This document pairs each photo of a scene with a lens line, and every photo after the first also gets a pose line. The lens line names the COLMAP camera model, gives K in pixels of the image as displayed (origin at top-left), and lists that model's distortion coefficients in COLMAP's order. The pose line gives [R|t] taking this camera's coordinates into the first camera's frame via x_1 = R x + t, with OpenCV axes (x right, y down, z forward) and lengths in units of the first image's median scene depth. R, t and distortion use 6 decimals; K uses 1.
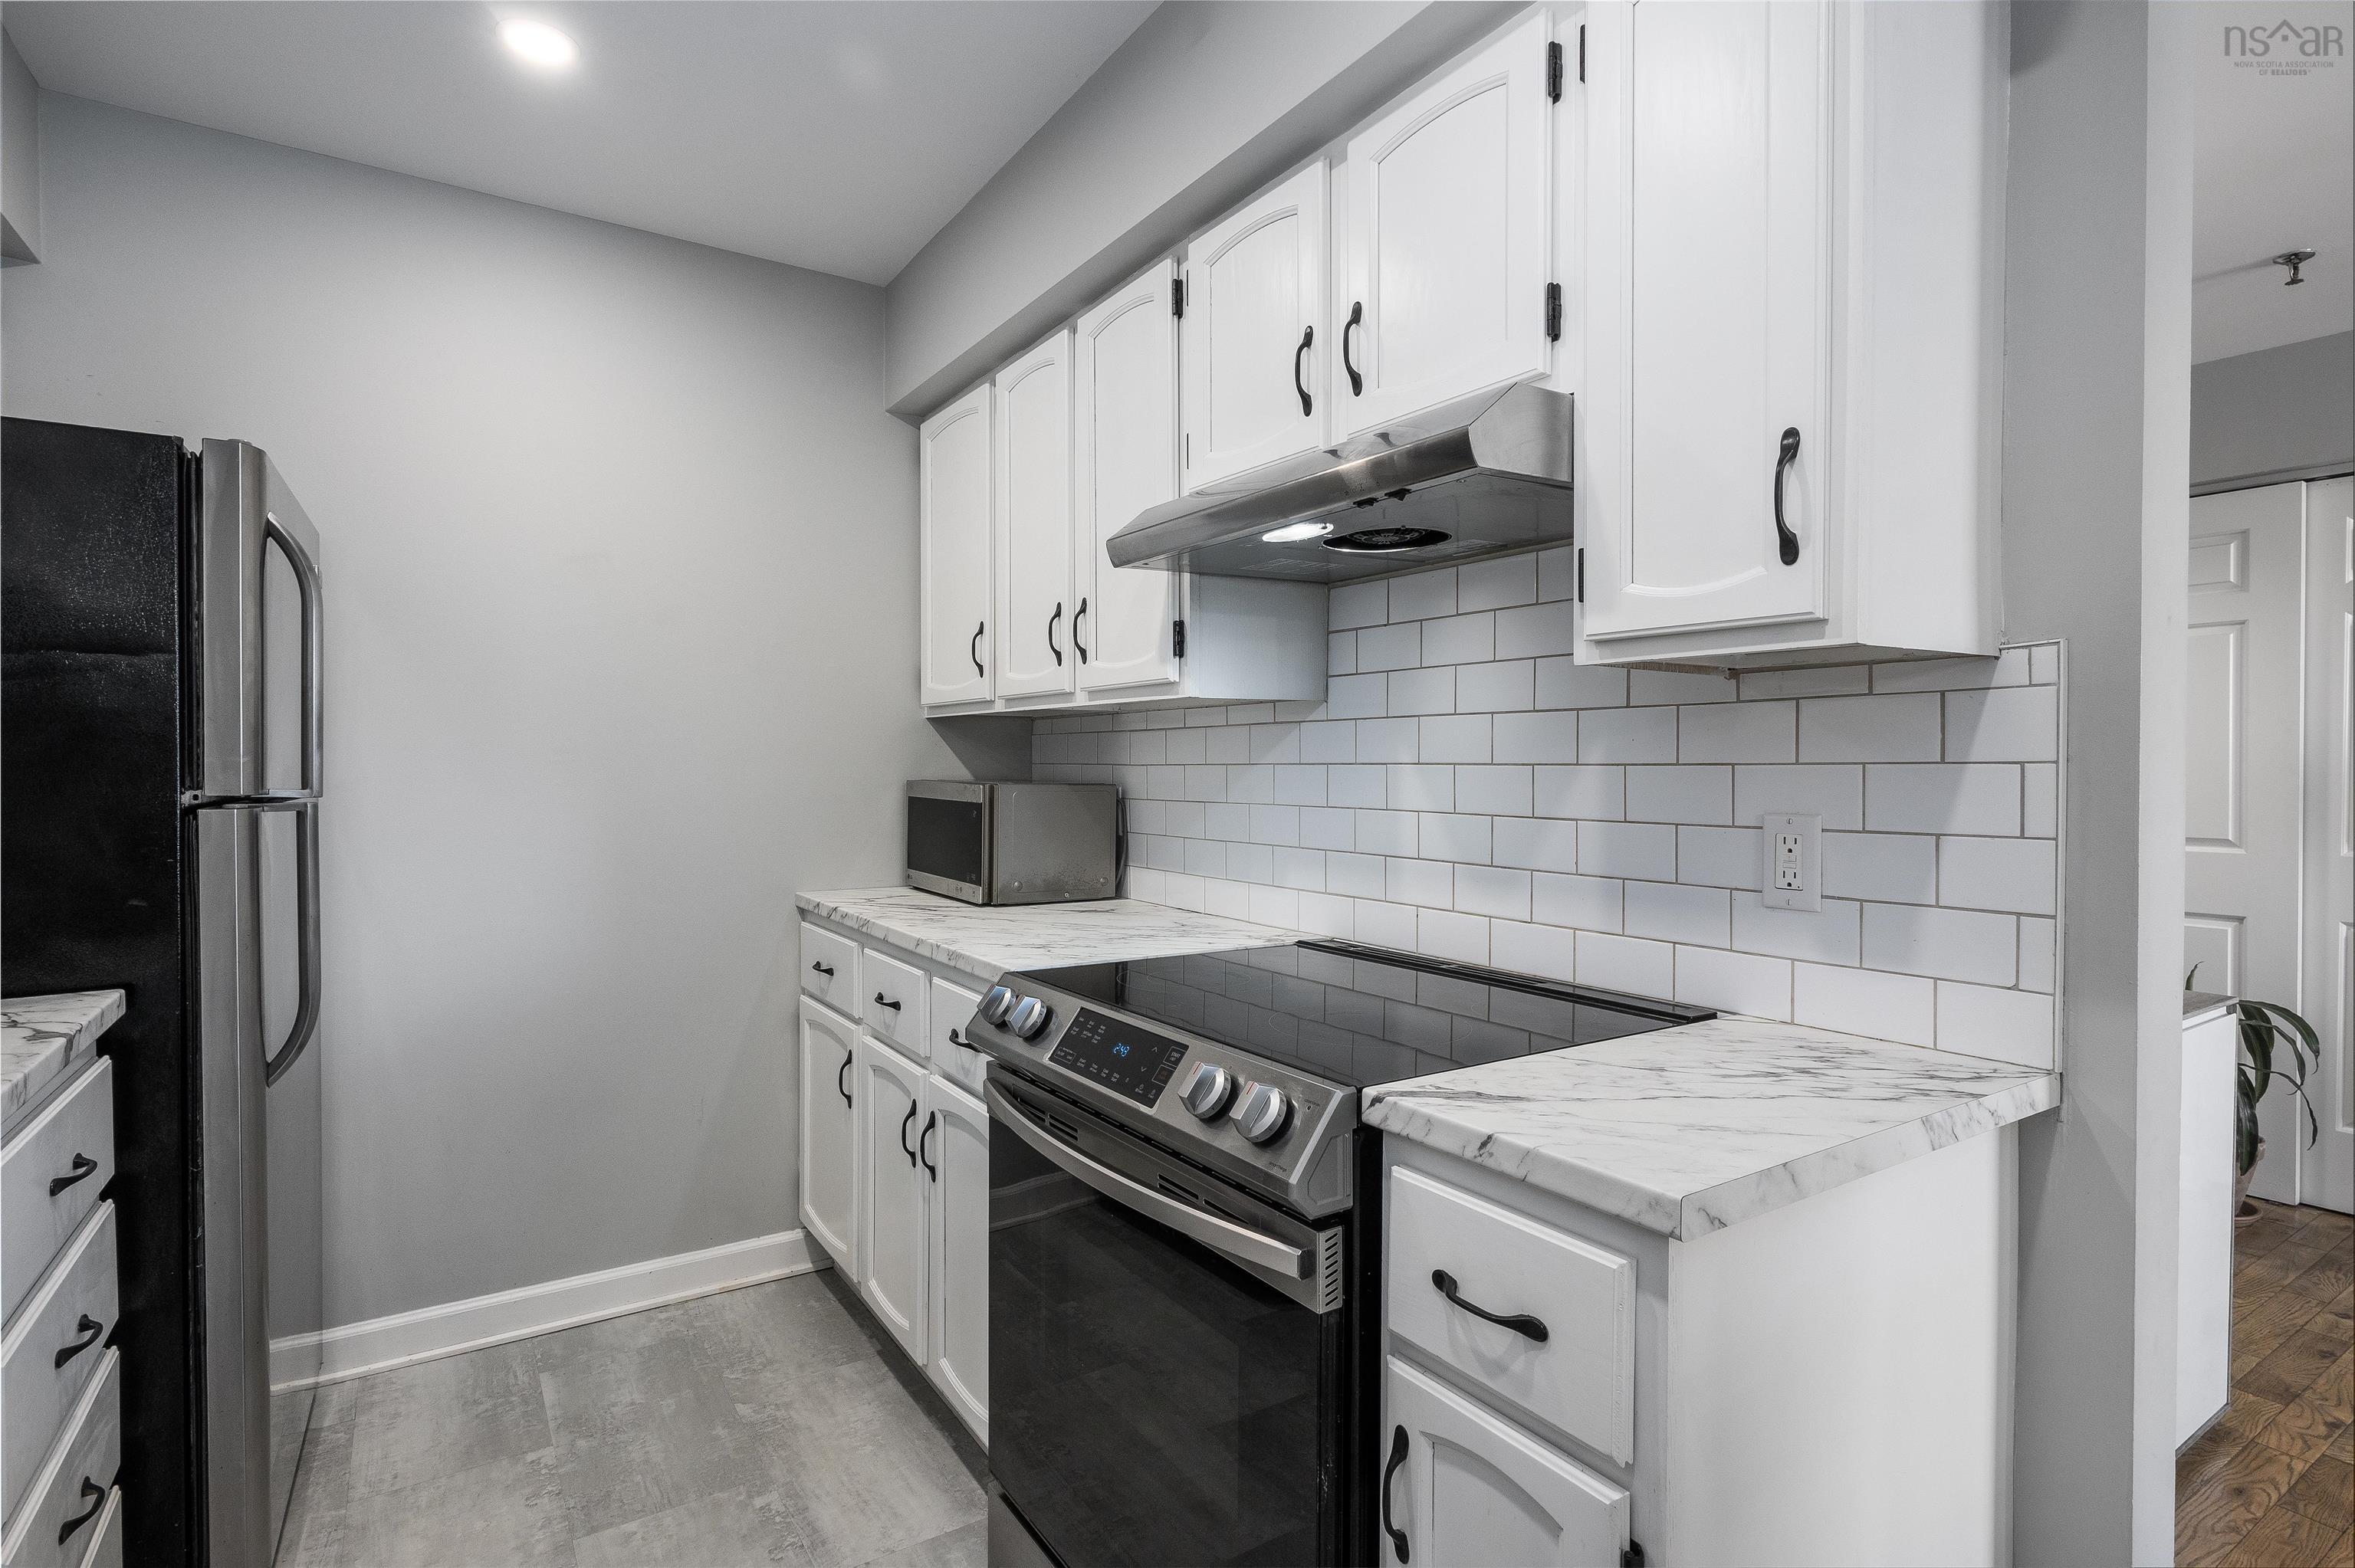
lens RADIAL K [[1158.6, 0, 1176.3], [0, 1158.6, 784.1], [0, 0, 1]] dist [0.001265, 0.000744]
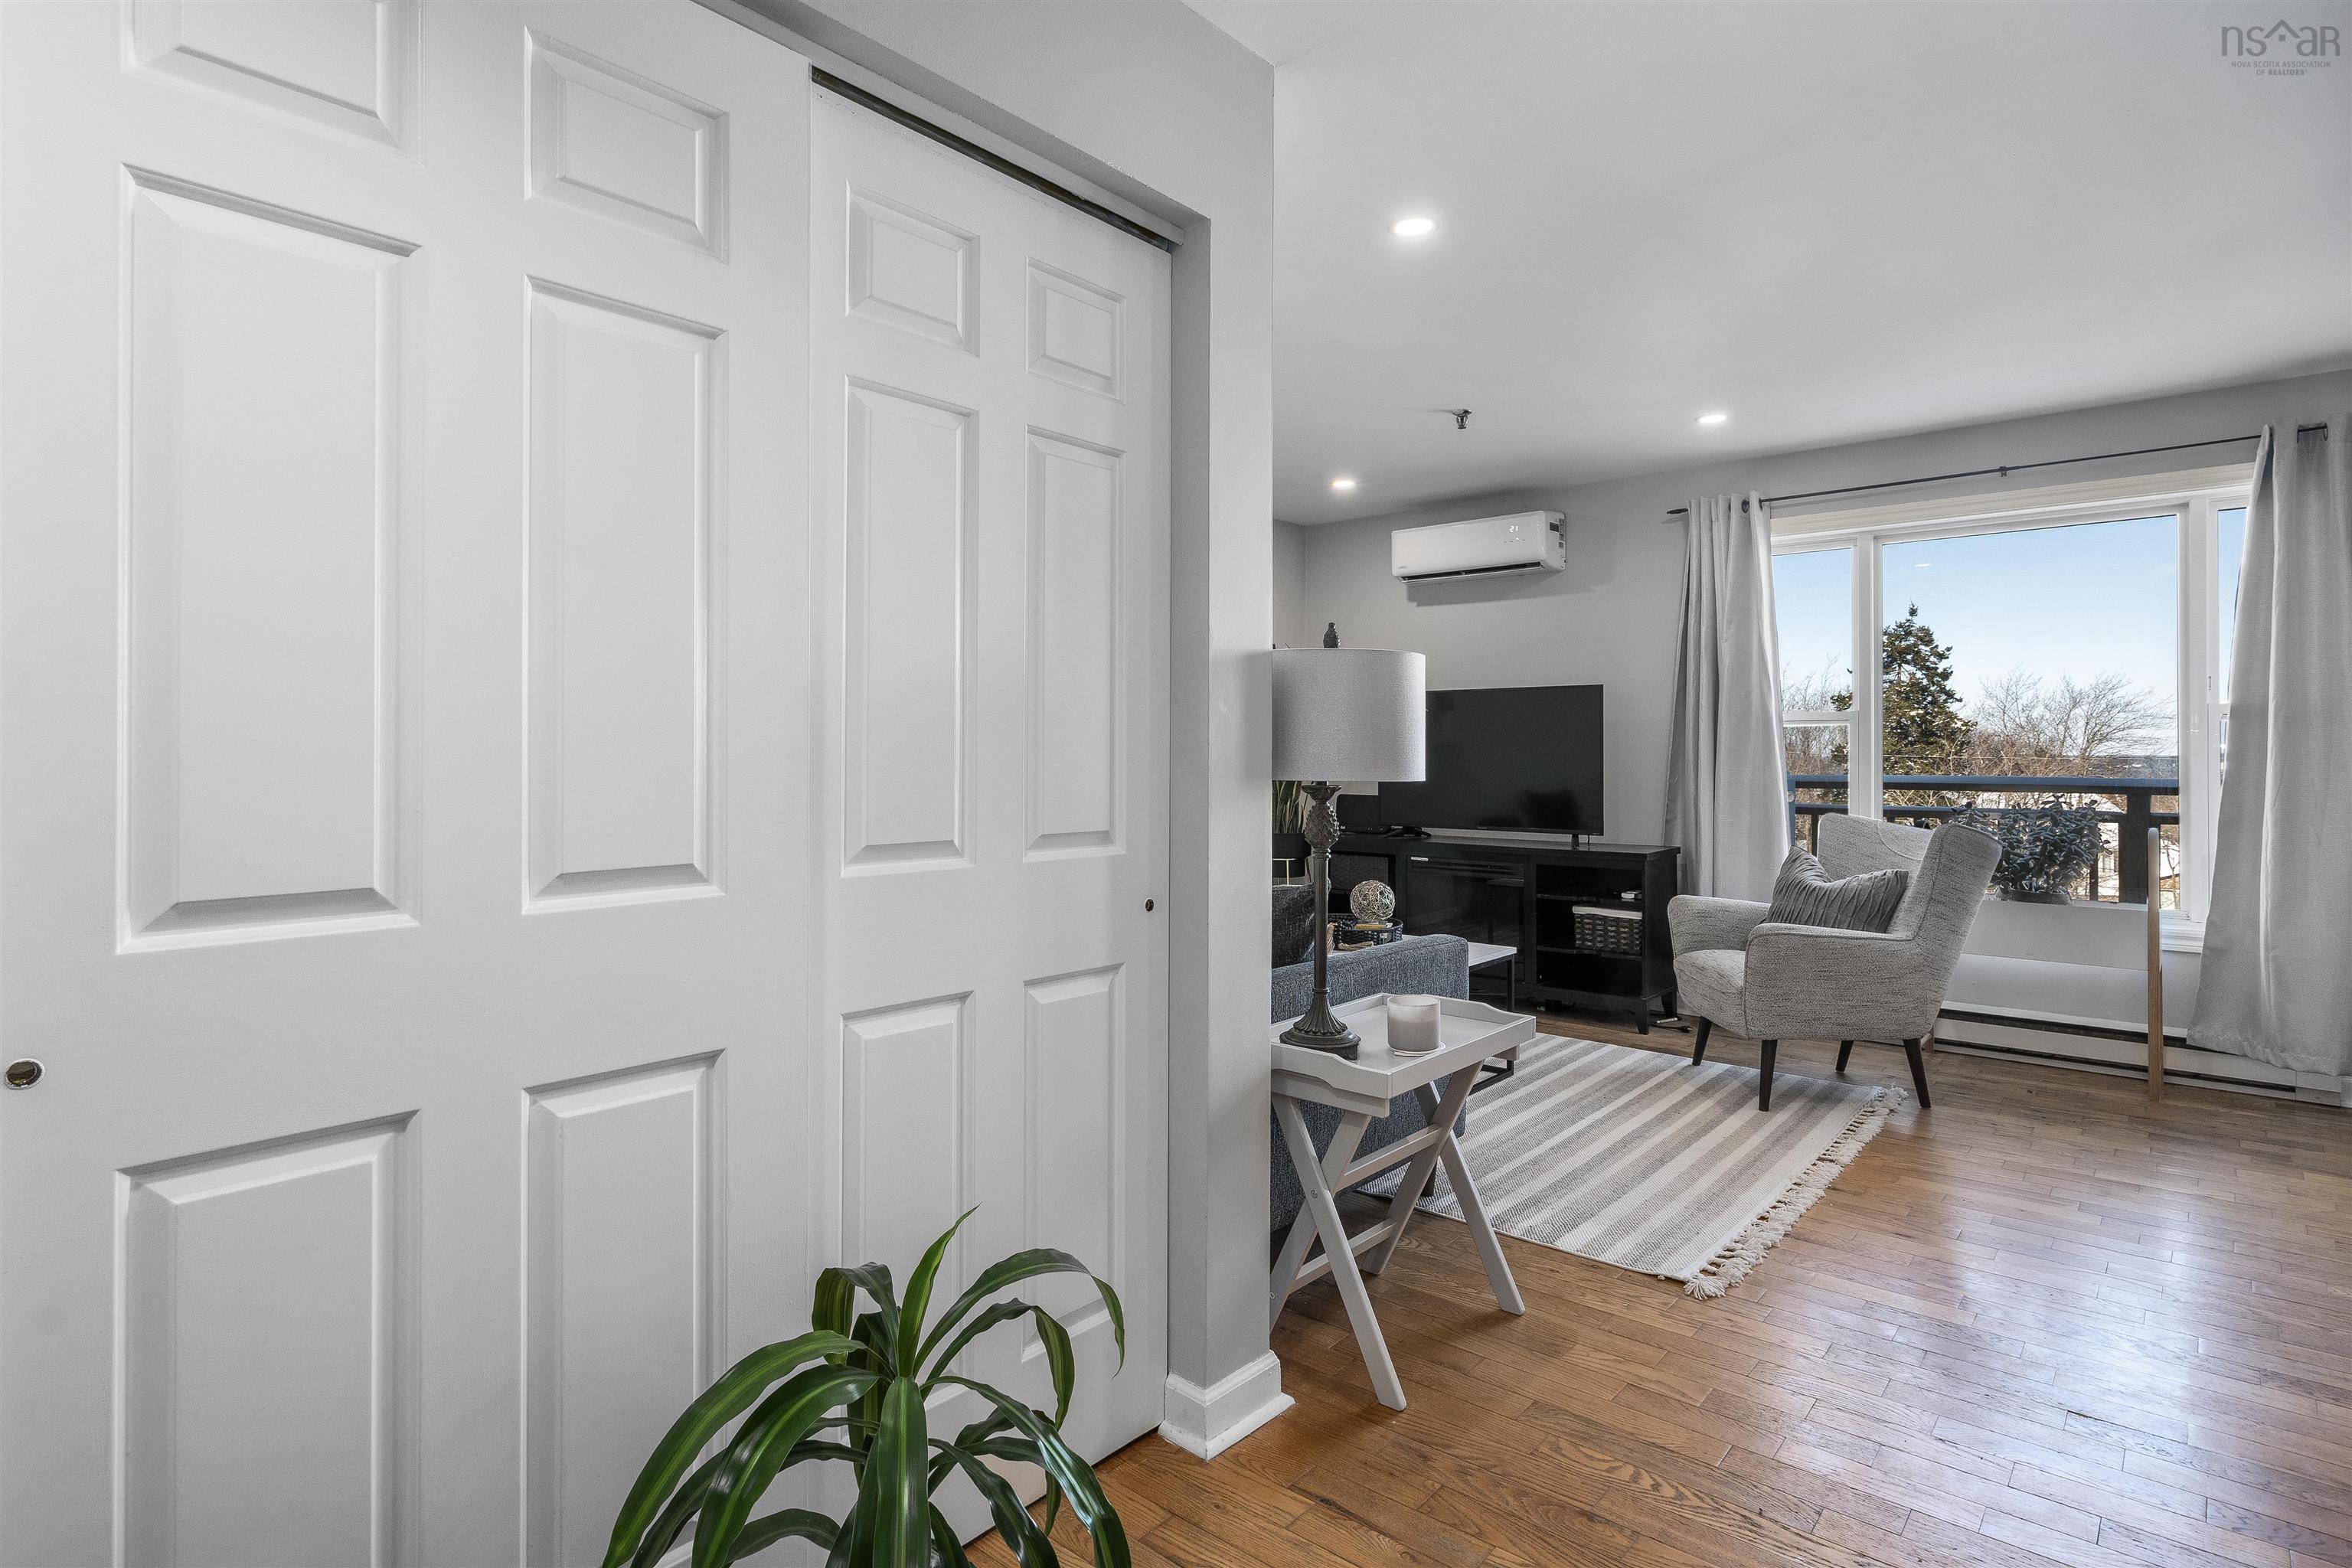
lens RADIAL K [[1191.5, 0, 1179.0], [0, 1191.5, 746.5], [0, 0, 1]] dist [-0.002506, 0.001237]
pose [[-0.266010, 0.006618, 0.963947, 0.802075], [0.014661, 0.999889, -0.002819, 0.018473], [-0.963859, 0.013382, -0.266078, 1.636513]]
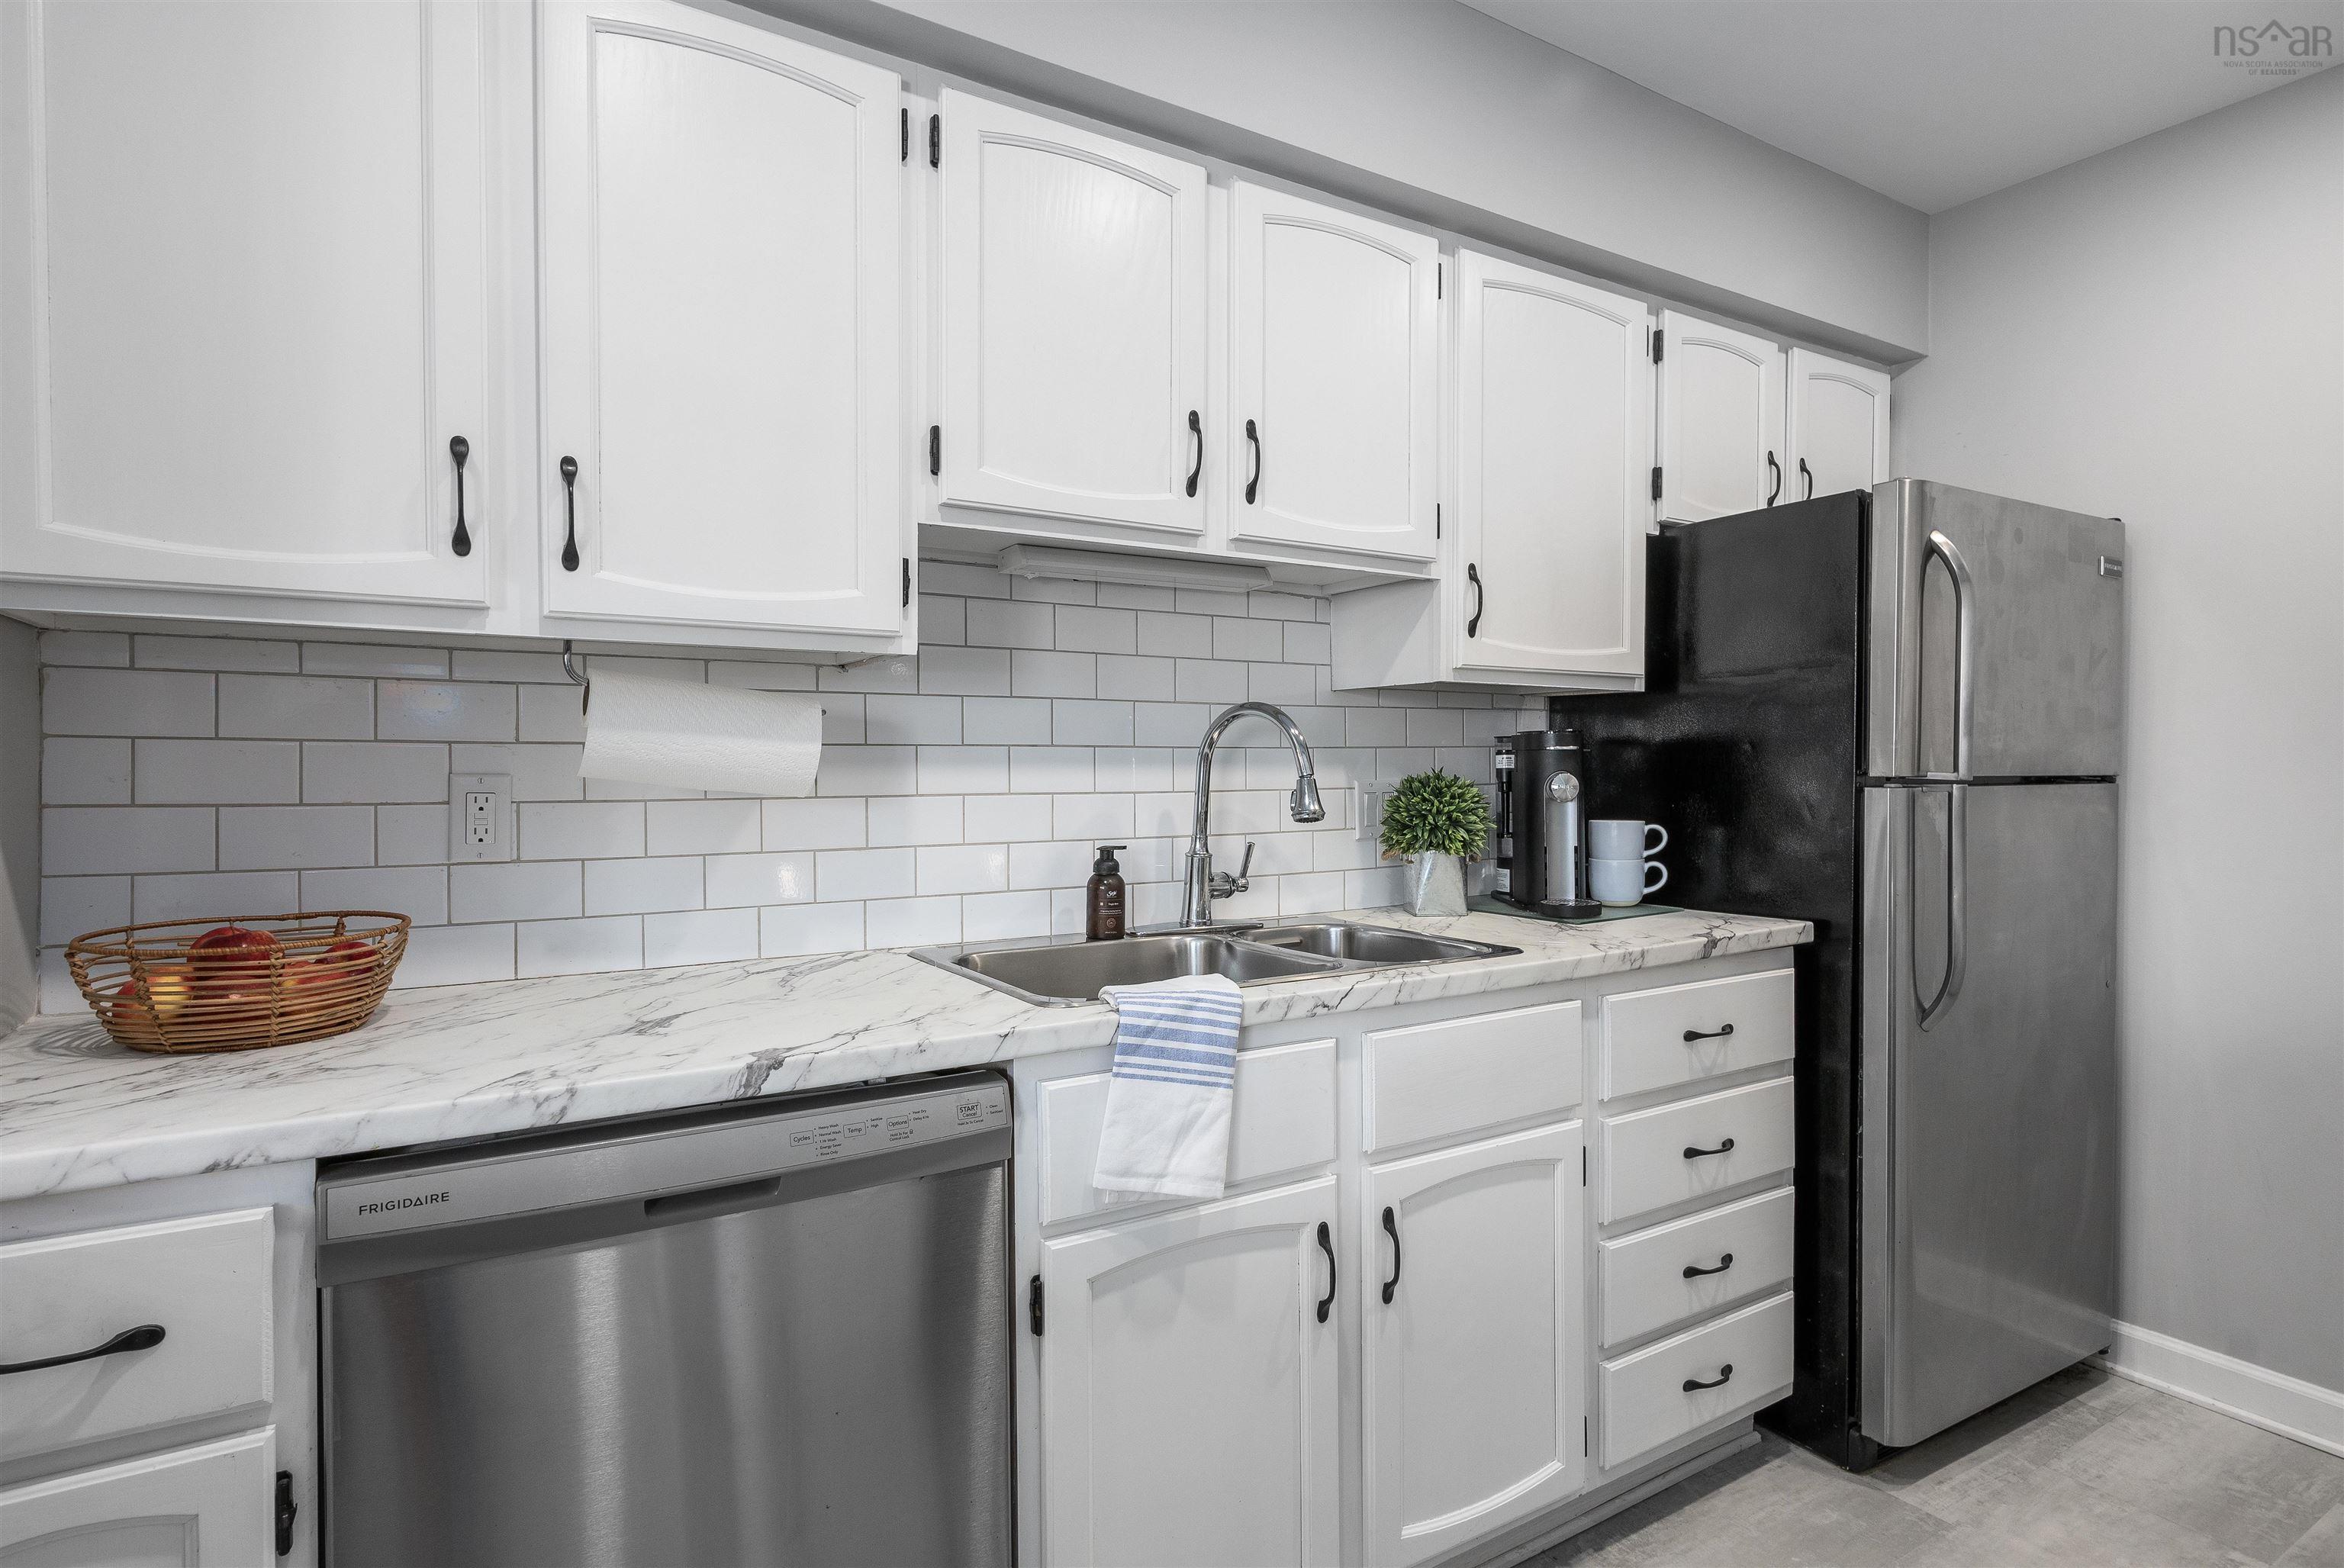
lens RADIAL K [[1192.0, 0, 1173.7], [0, 1192.0, 788.3], [0, 0, 1]] dist [-0.002854, 0.001721]
pose [[-0.033059, 0.014096, -0.999354, 0.357203], [-0.016229, 0.999761, 0.014638, 0.012713], [0.999322, 0.016702, -0.032822, 0.244577]]
